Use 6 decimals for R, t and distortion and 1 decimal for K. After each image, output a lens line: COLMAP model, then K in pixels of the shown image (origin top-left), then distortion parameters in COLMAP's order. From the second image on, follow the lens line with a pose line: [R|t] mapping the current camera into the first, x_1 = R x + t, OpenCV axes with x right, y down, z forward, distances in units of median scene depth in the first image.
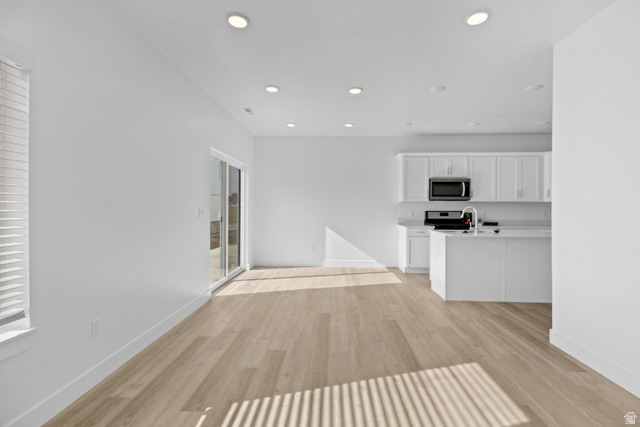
lens RADIAL K [[293.7, 0, 324.1], [0, 293.7, 207.5], [0, 0, 1]] dist [0.018454, -0.013588]
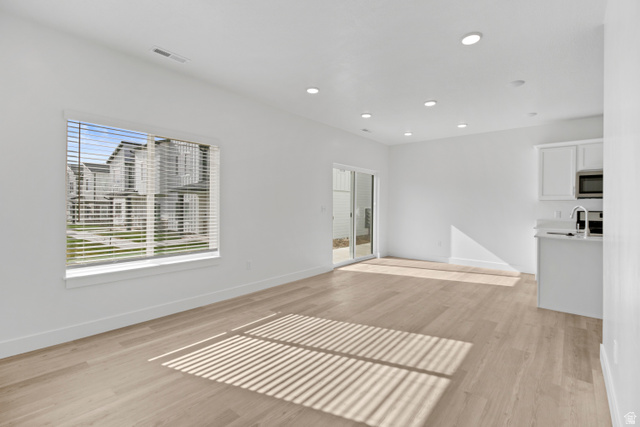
lens RADIAL K [[293.7, 0, 324.1], [0, 293.7, 207.5], [0, 0, 1]] dist [0.018454, -0.013588]
pose [[0.790367, 0.006101, -0.612604, 0.447018], [-0.004377, 0.999981, 0.004311, 0.002161], [0.612619, -0.000726, 0.790378, -0.139888]]
